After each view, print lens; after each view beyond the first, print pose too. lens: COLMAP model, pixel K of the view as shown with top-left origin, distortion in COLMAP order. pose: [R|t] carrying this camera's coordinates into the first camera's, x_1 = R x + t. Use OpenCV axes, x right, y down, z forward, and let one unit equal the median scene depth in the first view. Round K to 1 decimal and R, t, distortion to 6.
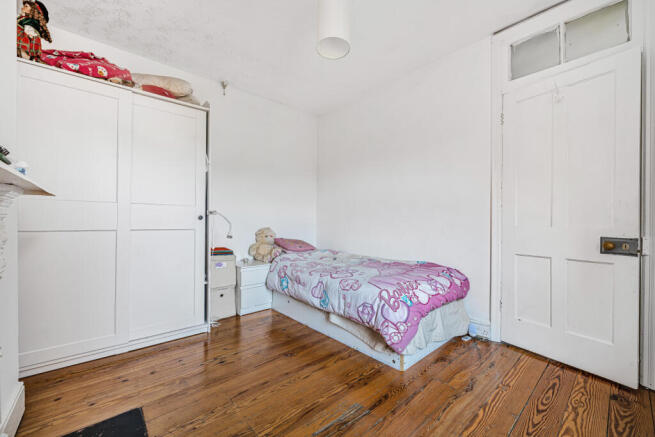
lens RADIAL K [[266.4, 0, 327.5], [0, 266.4, 218.5], [0, 0, 1]] dist [0.000619, 0.000074]
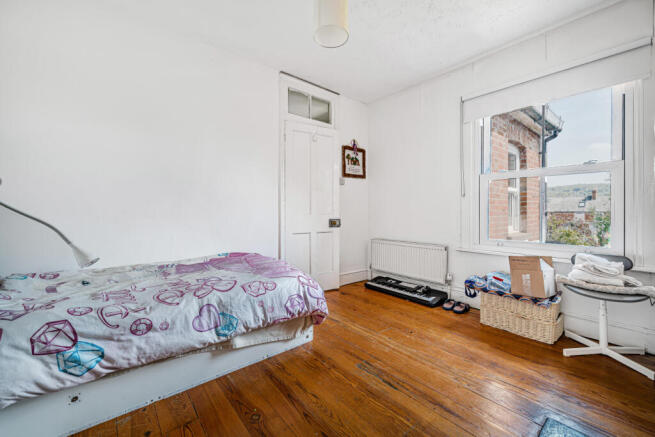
lens RADIAL K [[263.9, 0, 327.0], [0, 263.9, 211.8], [0, 0, 1]] dist [-0.000348, -0.000127]
pose [[0.037297, -0.004365, 0.999295, -0.768378], [-0.001353, 0.999989, 0.004418, 0.006328], [-0.999303, -0.001517, 0.037291, 0.789613]]
